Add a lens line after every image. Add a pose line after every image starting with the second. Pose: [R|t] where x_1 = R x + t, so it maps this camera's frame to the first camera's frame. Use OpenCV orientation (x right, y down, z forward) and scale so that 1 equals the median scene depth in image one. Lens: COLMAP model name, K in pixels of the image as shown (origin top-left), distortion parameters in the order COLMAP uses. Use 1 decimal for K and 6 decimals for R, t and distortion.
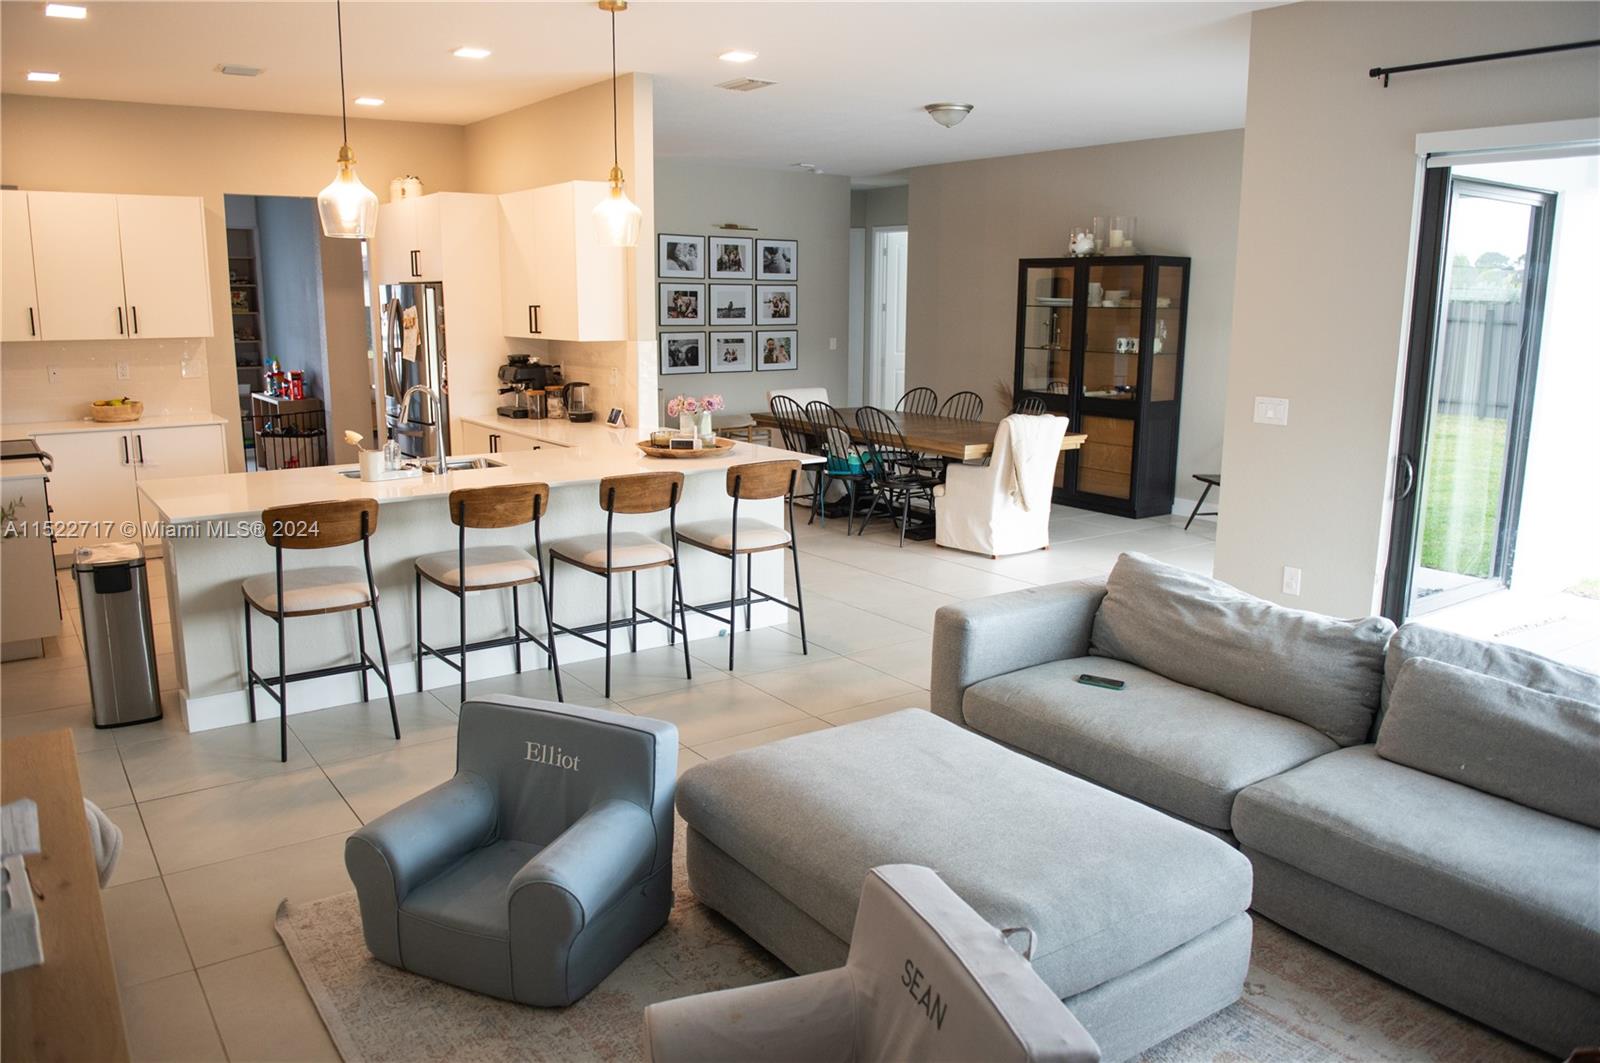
lens RADIAL K [[1164.8, 0, 803.9], [0, 1164.8, 522.8], [0, 0, 1]] dist [-0.033363, -0.016089]
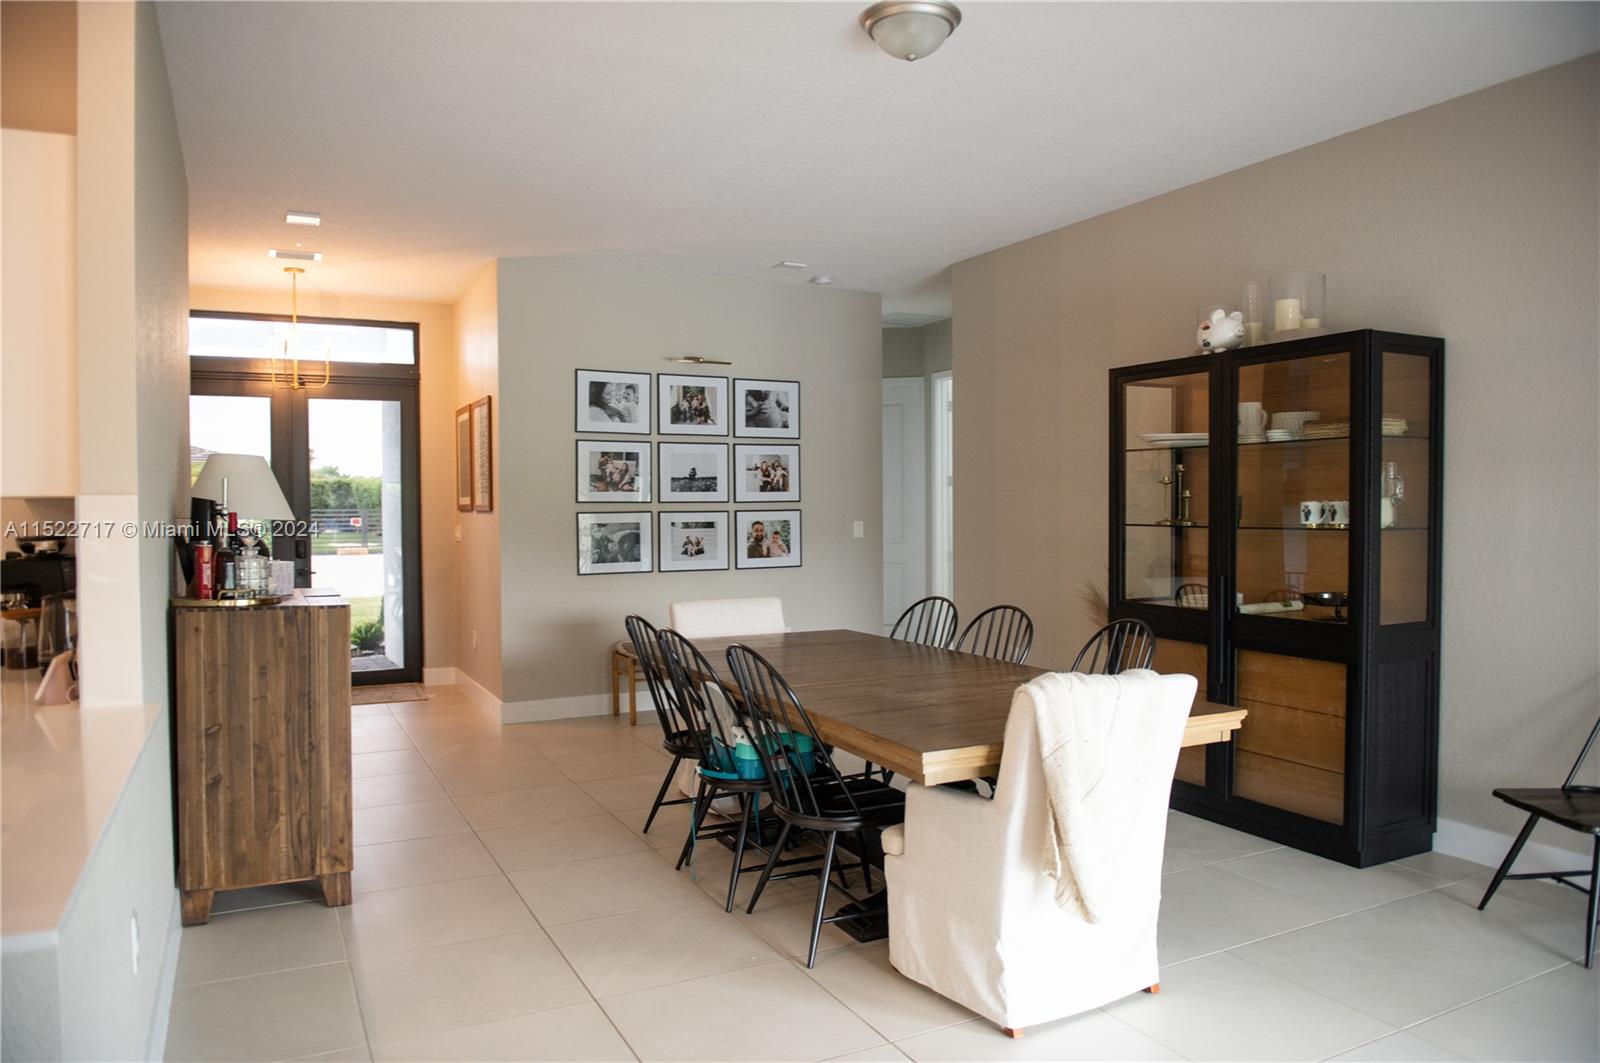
lens RADIAL K [[1112.5, 0, 790.6], [0, 1112.5, 539.9], [0, 0, 1]] dist [-0.049096, -0.000001]
pose [[0.987709, -0.008438, -0.156079, 0.121674], [-0.016048, 0.987791, -0.154956, -0.062219], [0.155481, 0.155556, 0.975514, 0.487522]]
